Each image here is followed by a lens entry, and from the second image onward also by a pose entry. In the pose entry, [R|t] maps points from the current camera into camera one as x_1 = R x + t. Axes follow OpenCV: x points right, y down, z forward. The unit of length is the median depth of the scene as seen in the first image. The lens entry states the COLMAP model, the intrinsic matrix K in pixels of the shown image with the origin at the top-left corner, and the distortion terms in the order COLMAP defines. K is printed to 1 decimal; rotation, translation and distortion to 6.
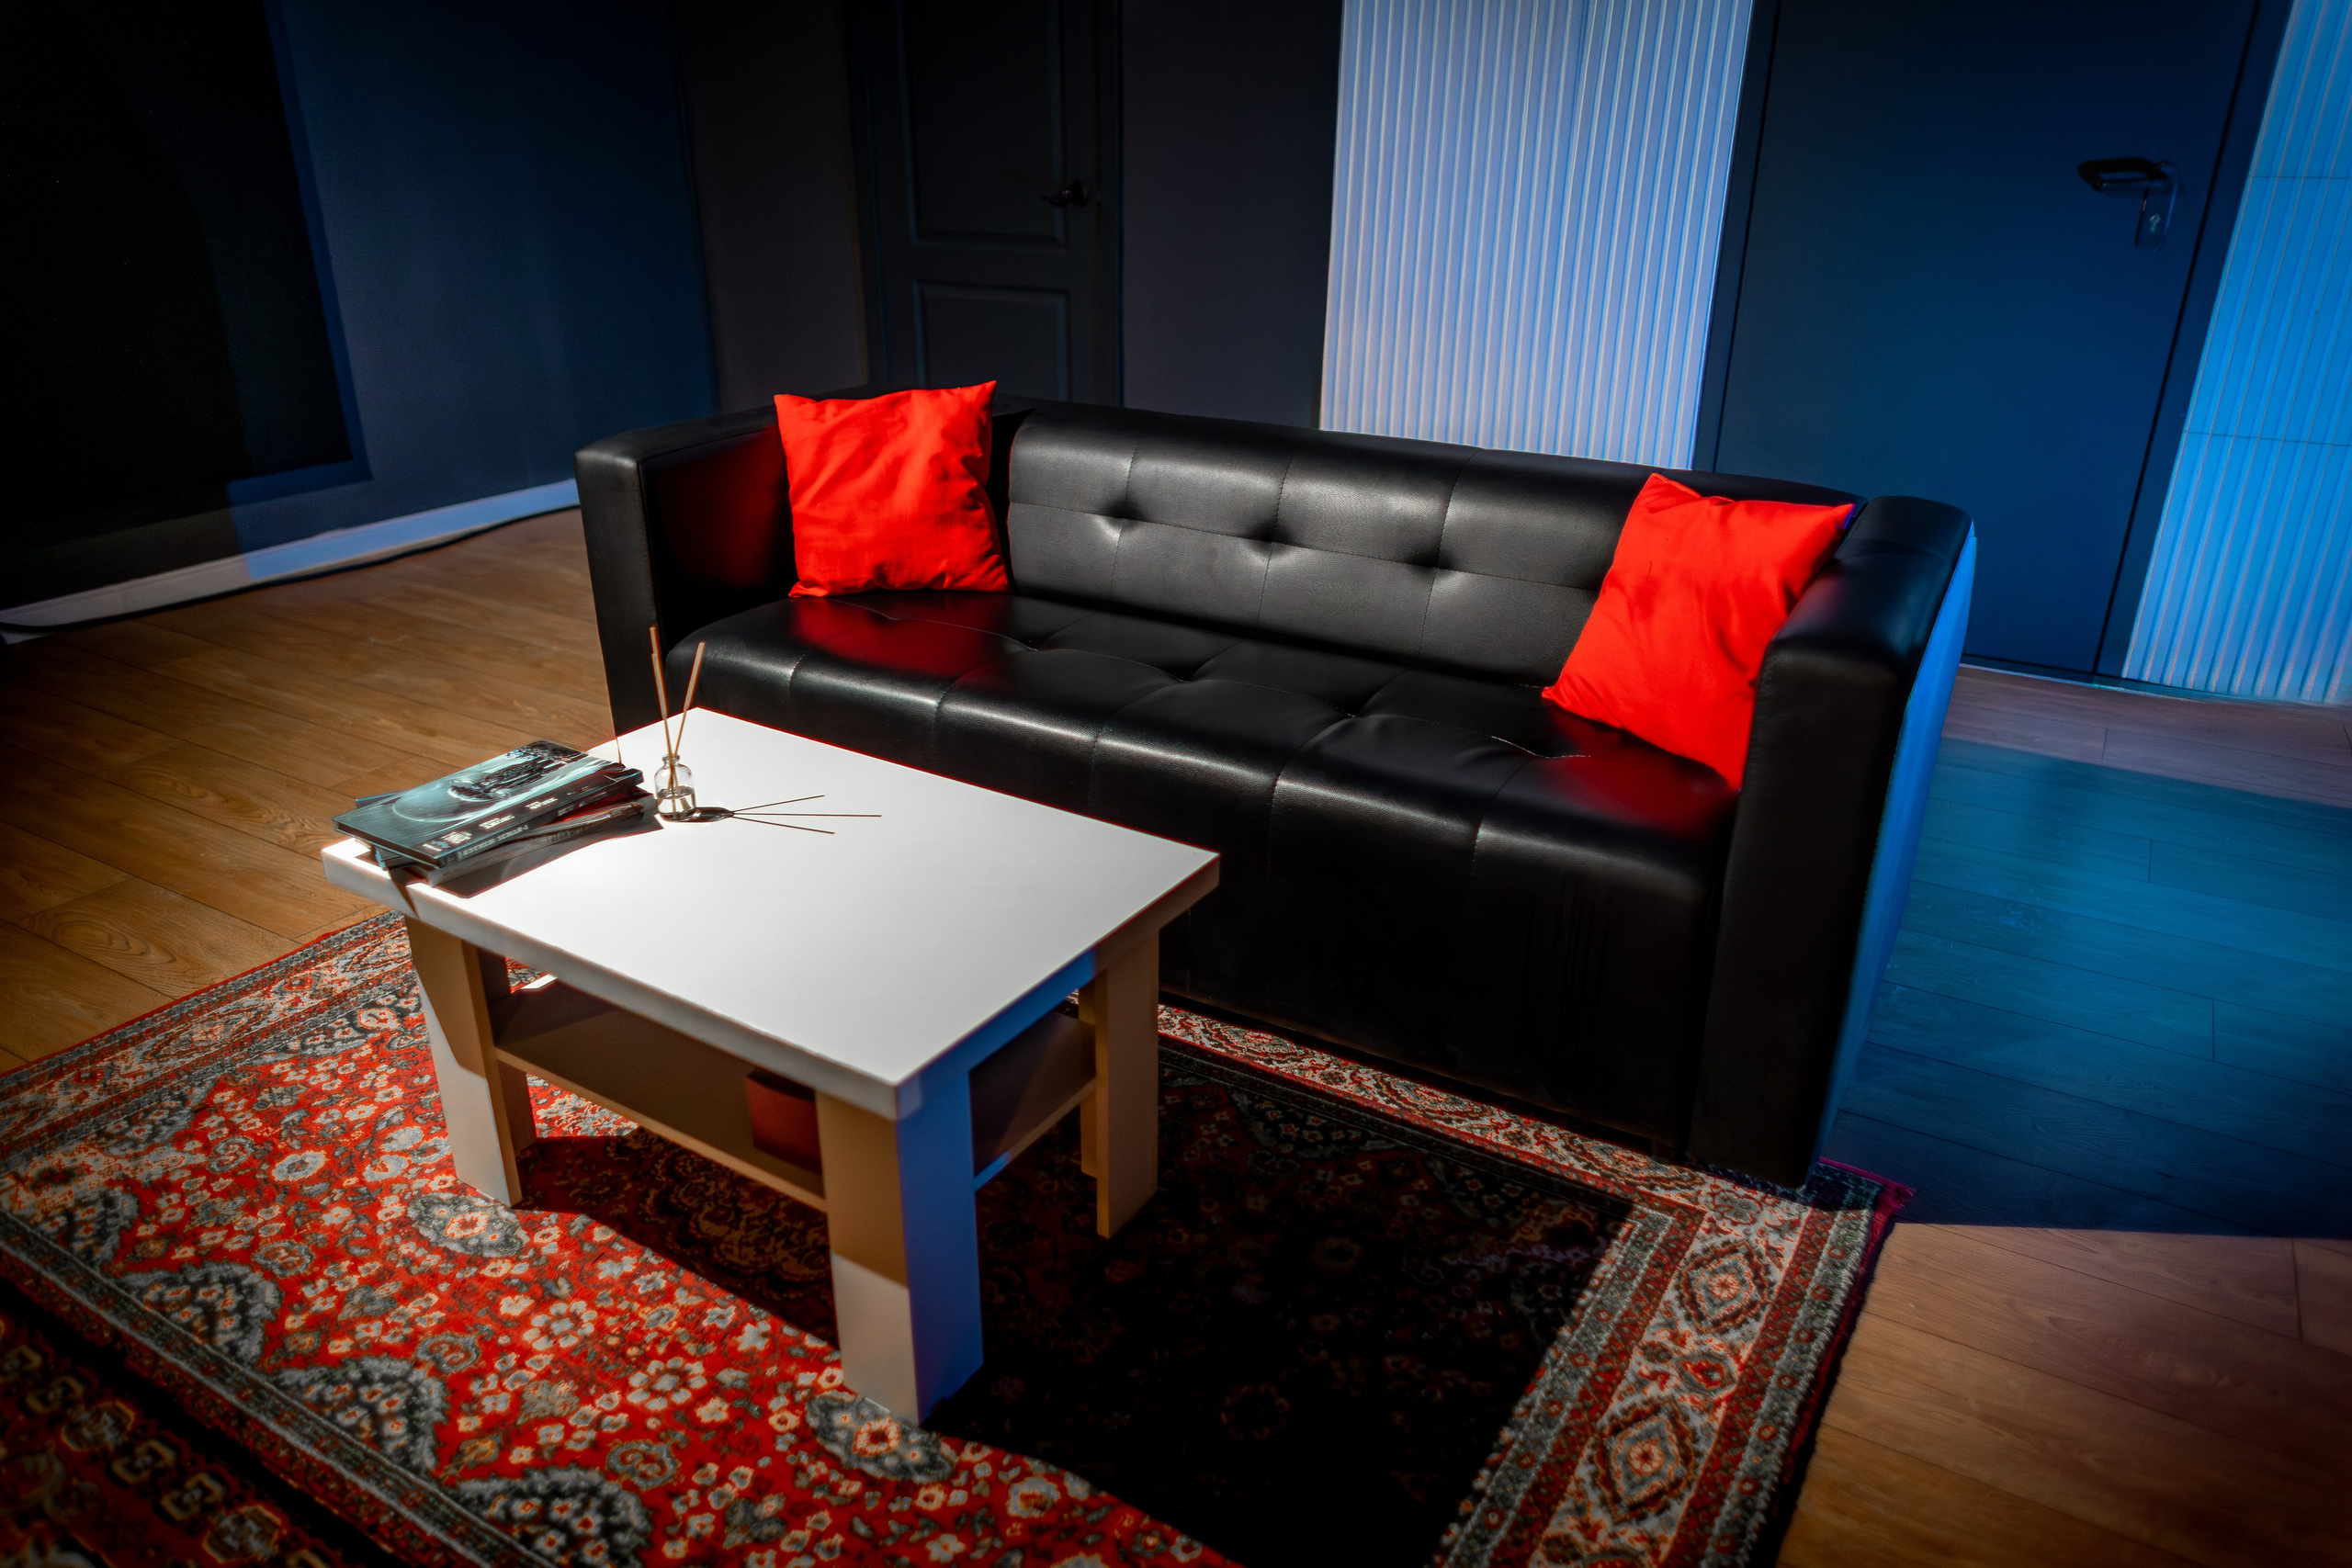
lens RADIAL K [[1585.1, 0, 1180.0], [0, 1585.1, 765.4], [0, 0, 1]] dist [0.019858, -0.008041]
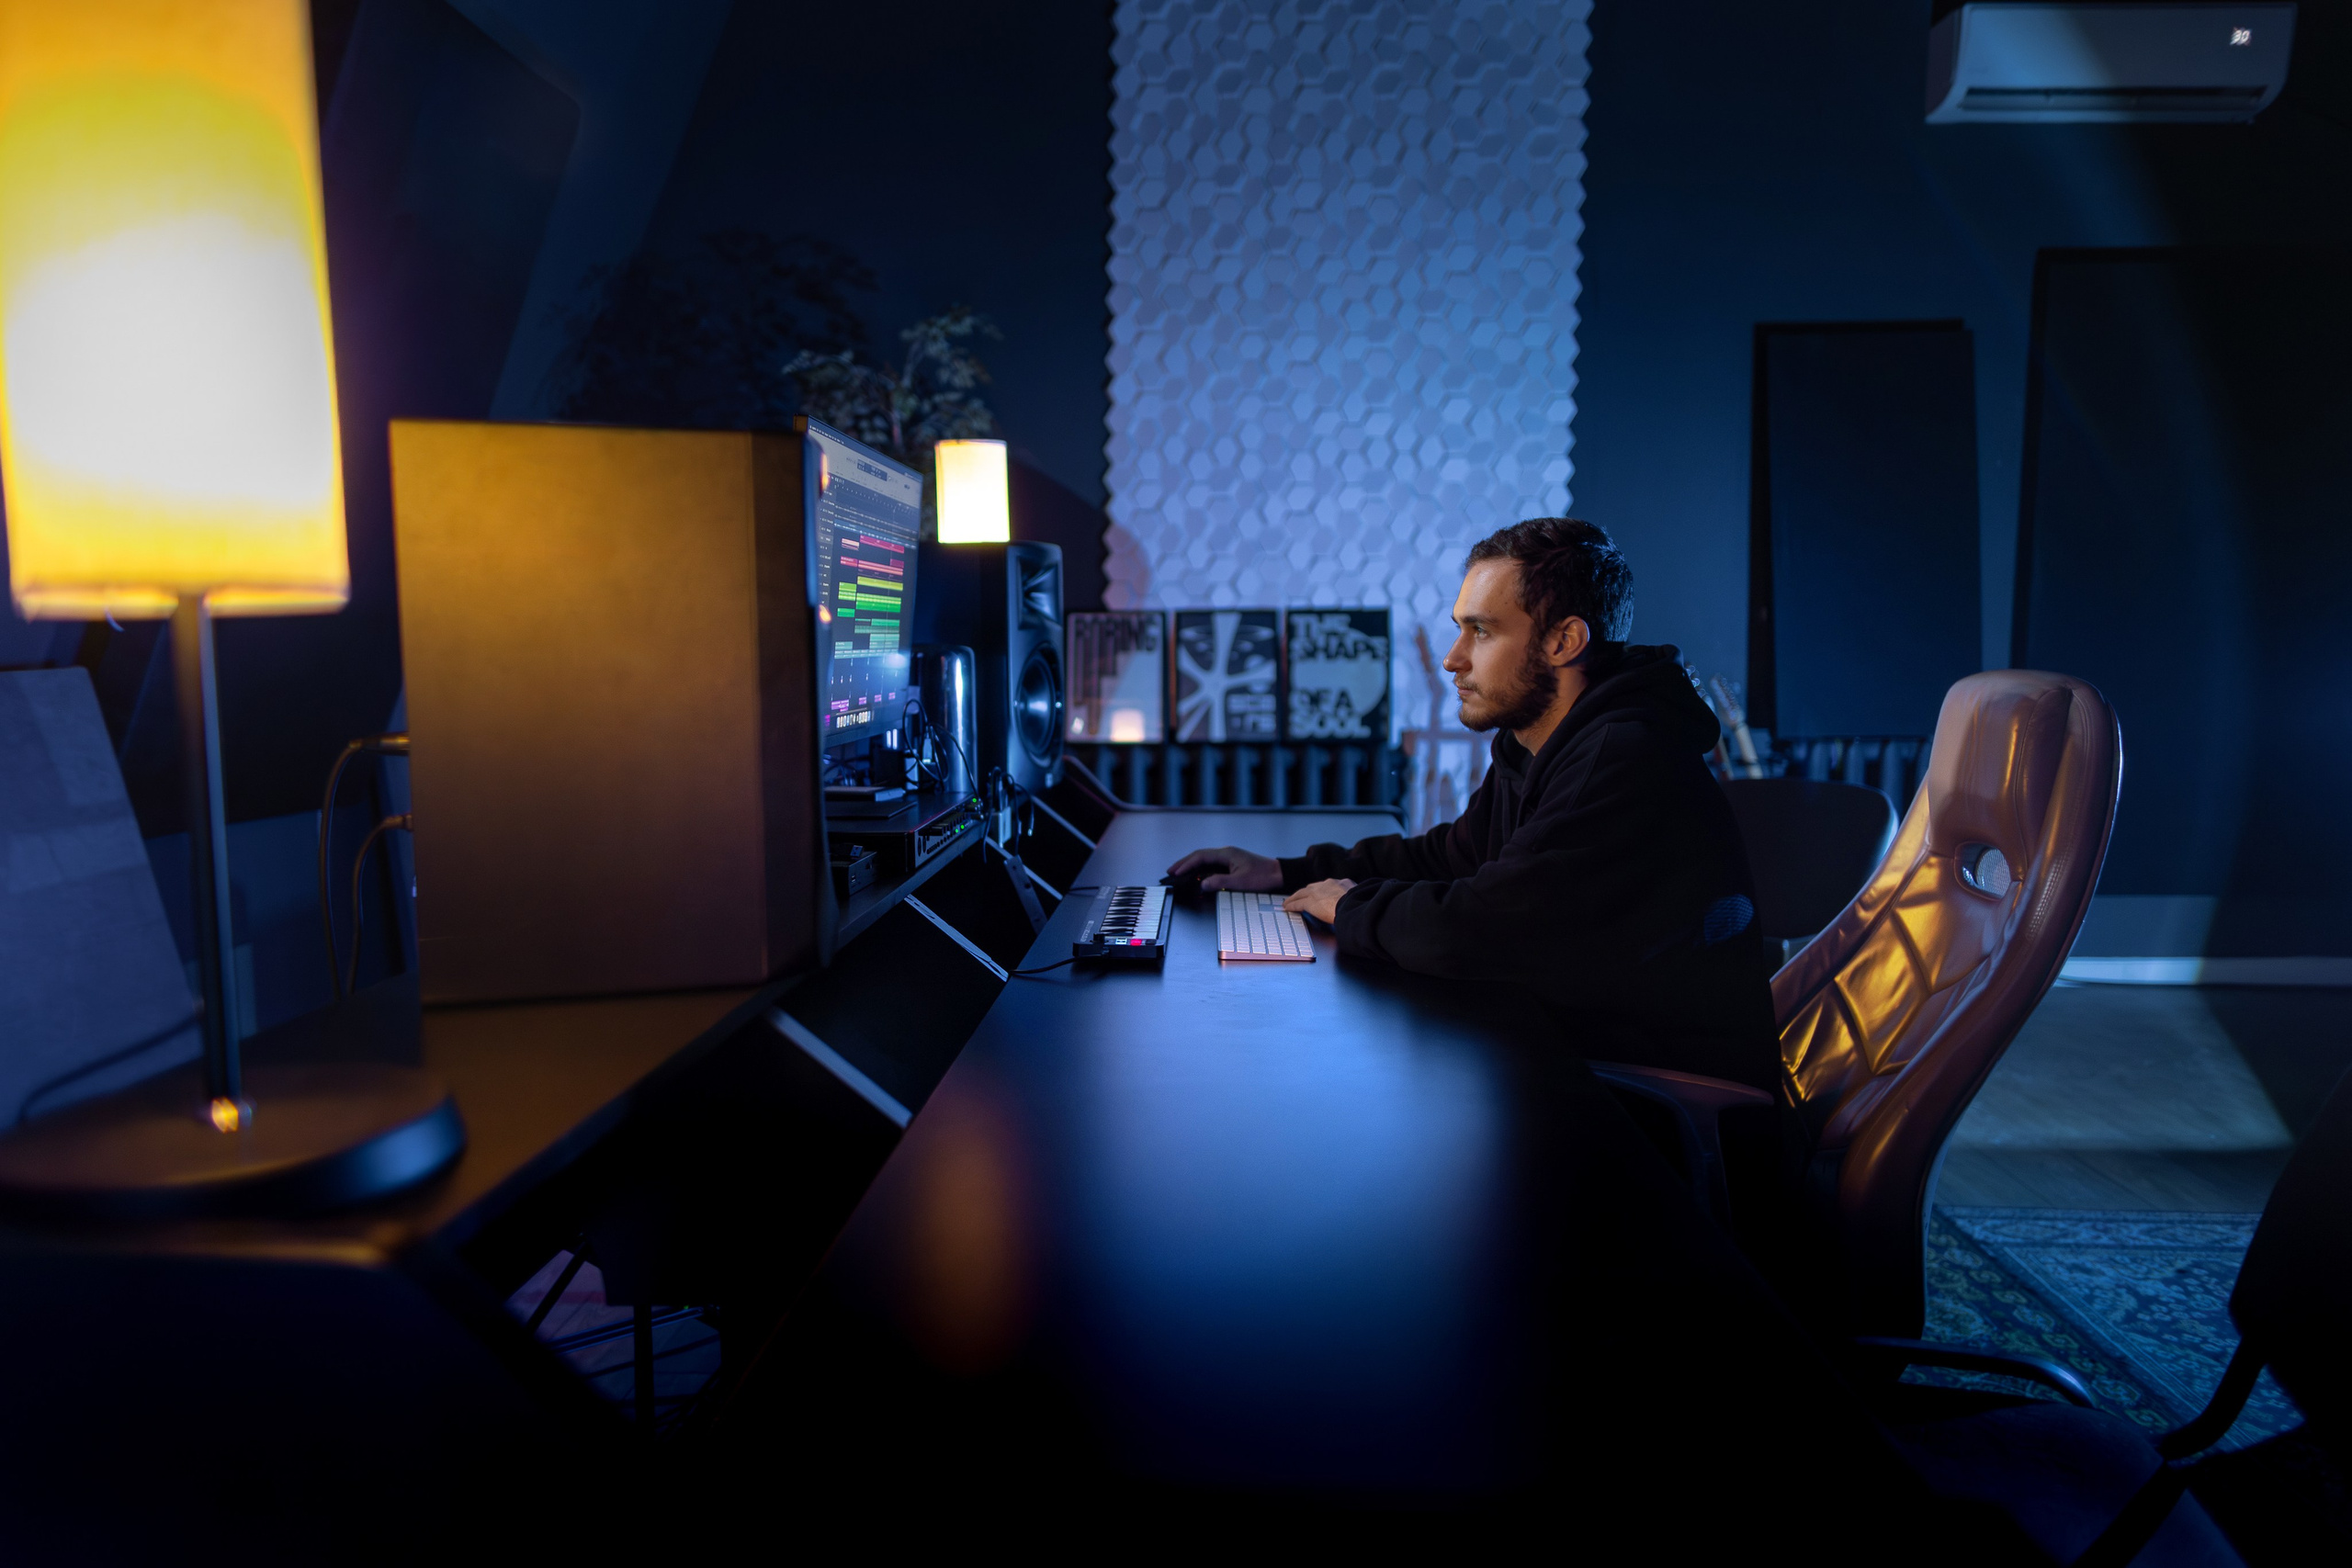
lens RADIAL K [[1585.1, 0, 1187.4], [0, 1585.1, 789.3], [0, 0, 1]] dist [0.019858, -0.008041]
pose [[0.479489, 0.079708, -0.873921, 0.139966], [-0.330044, 0.939130, -0.095428, 0.251672], [0.813119, 0.334189, 0.476609, -0.494606]]
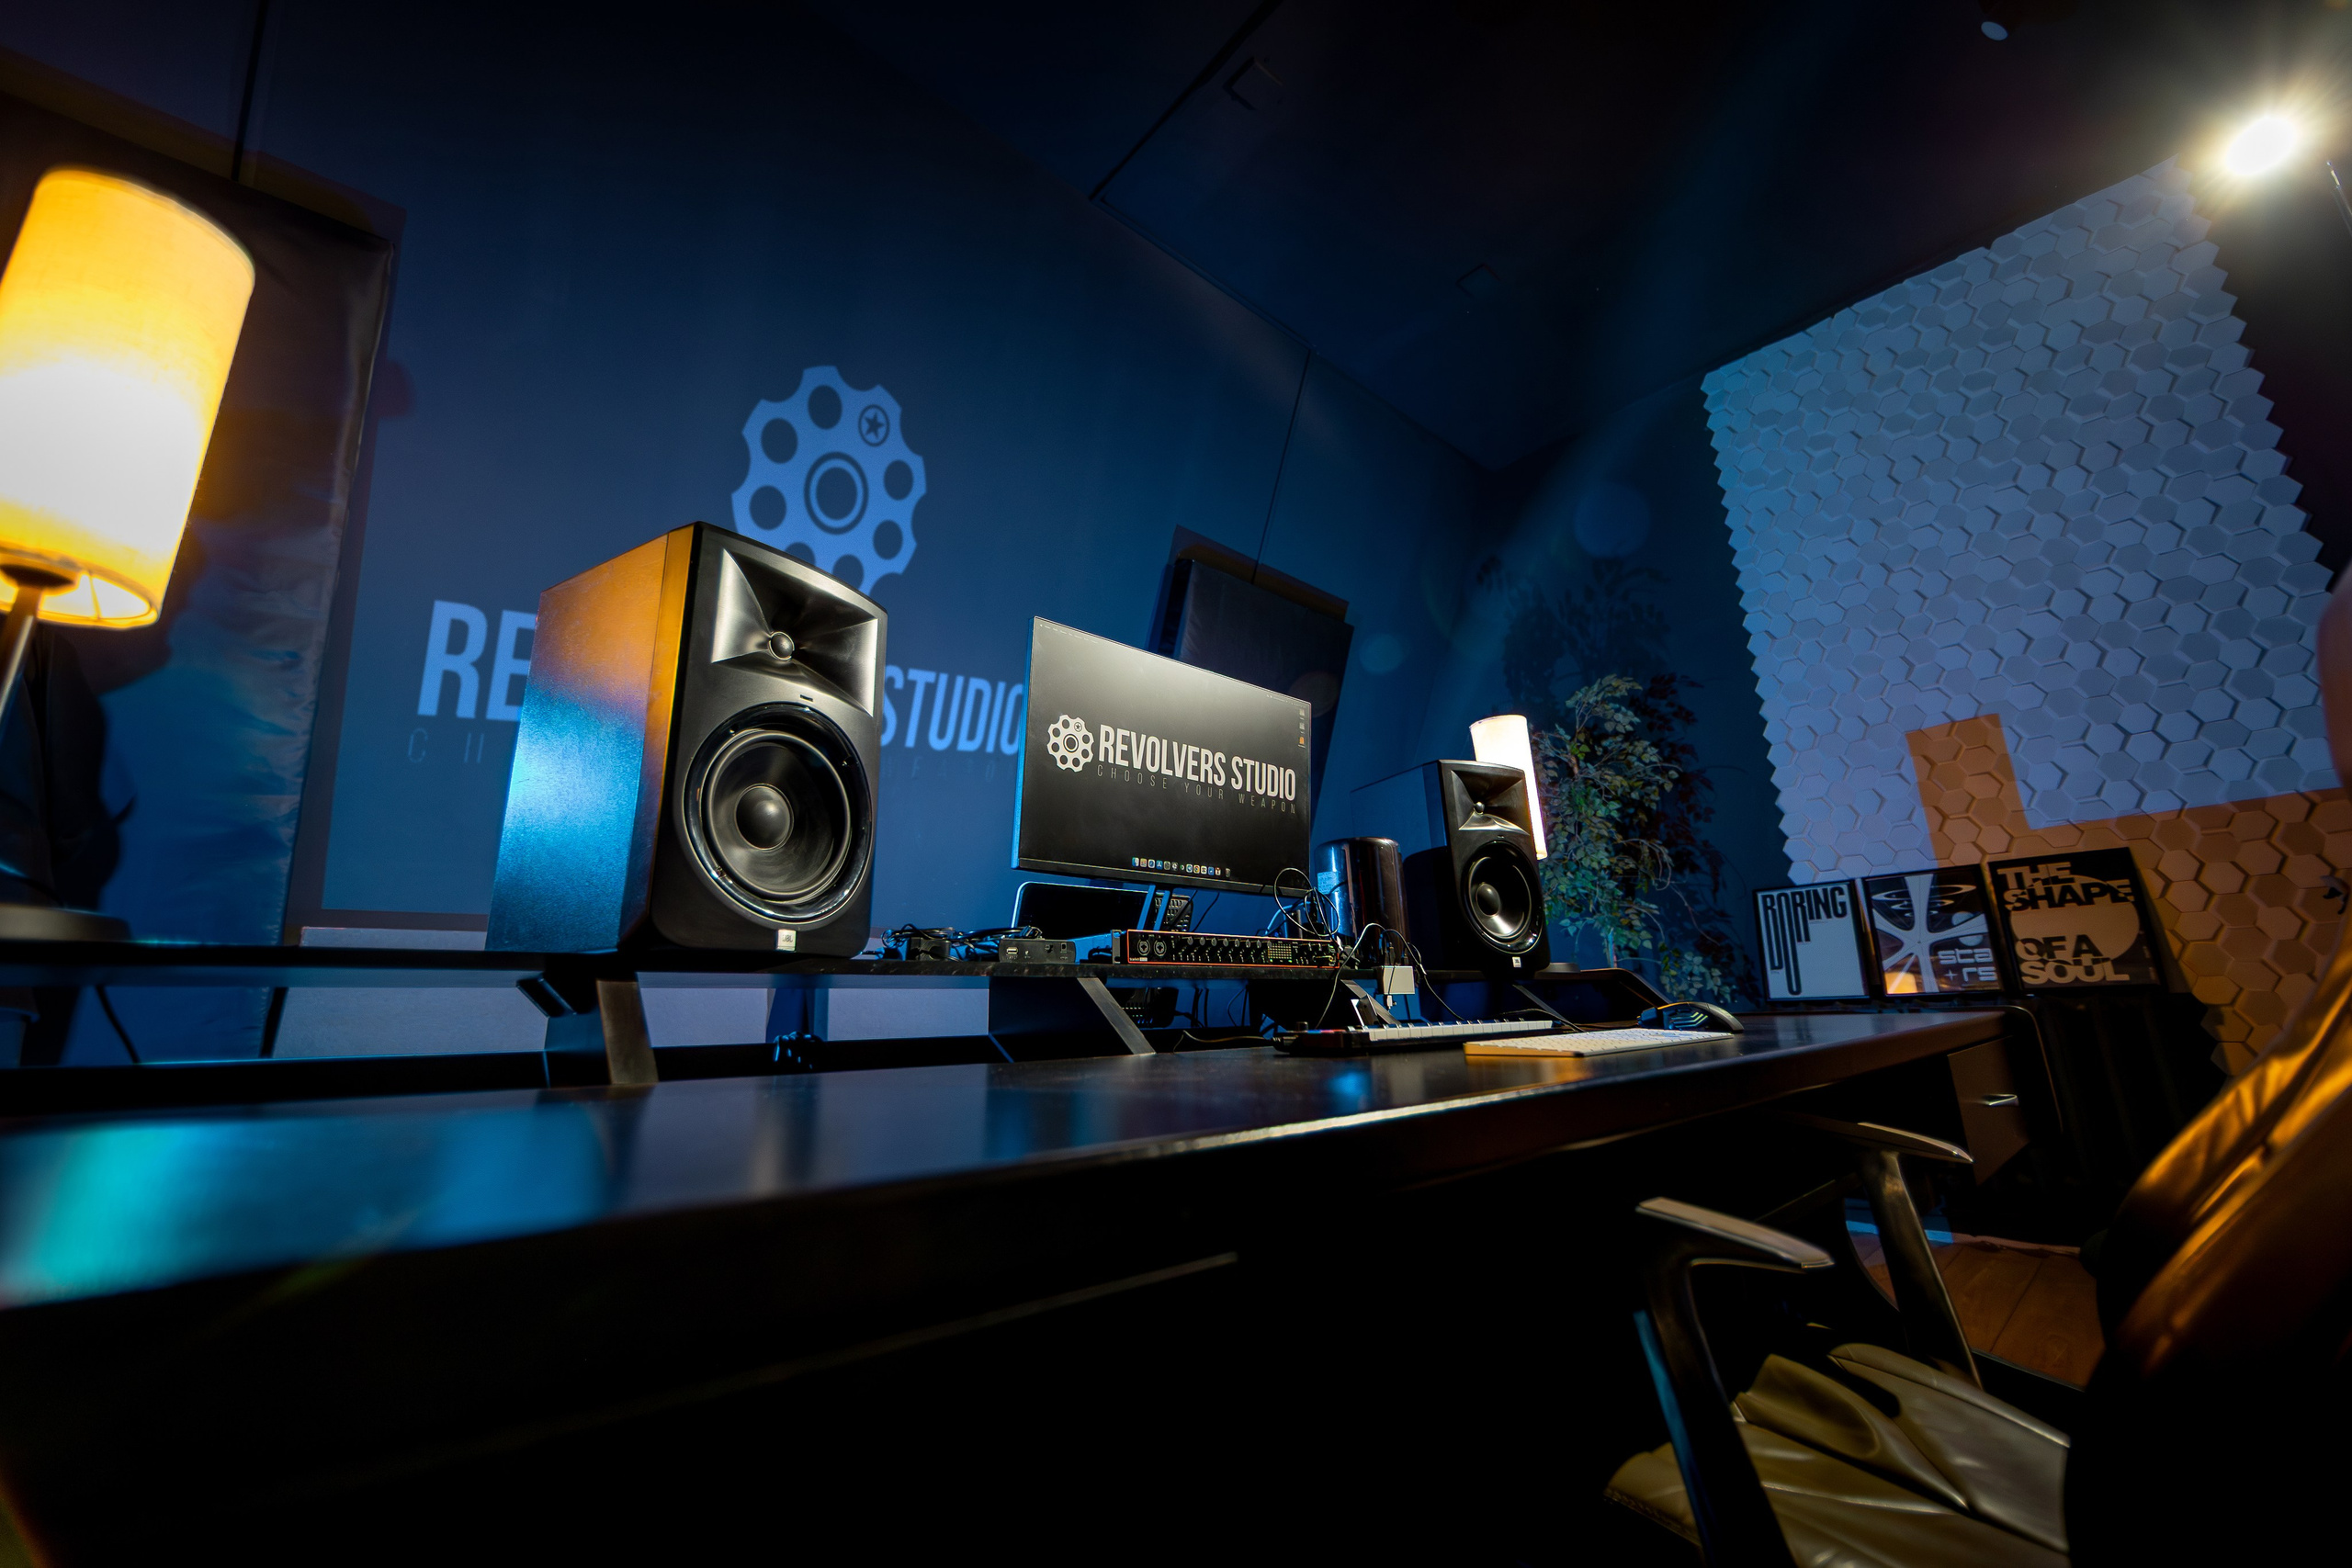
lens RADIAL K [[925.5, 0, 1170.4], [0, 925.5, 771.2], [0, 0, 1]] dist [-0.007997, 0.000918]
pose [[-0.303589, -0.244122, -0.920998, -0.146833], [-0.337325, 0.931552, -0.135727, 0.215086], [0.891092, 0.269471, -0.365157, 0.043694]]
